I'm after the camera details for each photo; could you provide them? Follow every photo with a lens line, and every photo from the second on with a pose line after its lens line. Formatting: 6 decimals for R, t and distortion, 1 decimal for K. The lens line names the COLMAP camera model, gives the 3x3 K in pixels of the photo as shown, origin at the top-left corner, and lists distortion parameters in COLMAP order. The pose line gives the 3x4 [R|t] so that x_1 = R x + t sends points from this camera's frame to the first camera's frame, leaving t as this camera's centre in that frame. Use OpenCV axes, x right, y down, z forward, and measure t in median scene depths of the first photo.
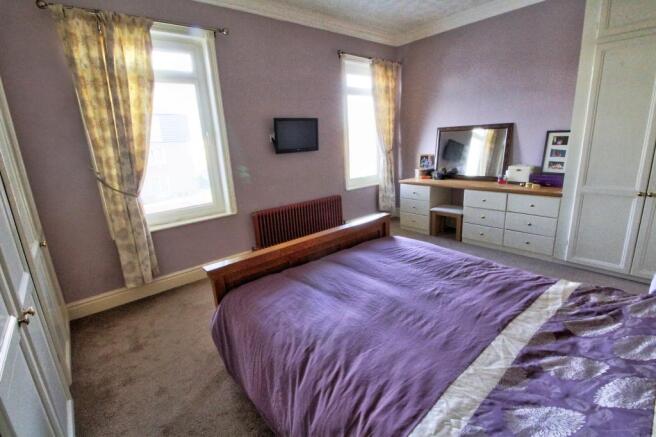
lens RADIAL K [[308.8, 0, 344.9], [0, 308.8, 220.1], [0, 0, 1]] dist [-0.017402, -0.001487]
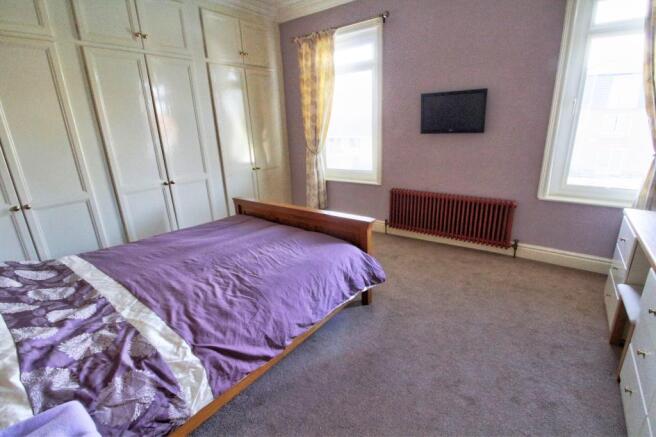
lens RADIAL K [[308.8, 0, 329.6], [0, 308.8, 218.5], [0, 0, 1]] dist [-0.017402, -0.001487]
pose [[0.197185, 0.329278, -0.923414, 1.257714], [-0.227879, 0.931503, 0.283501, -0.333444], [0.953514, 0.154524, 0.258714, 1.023585]]
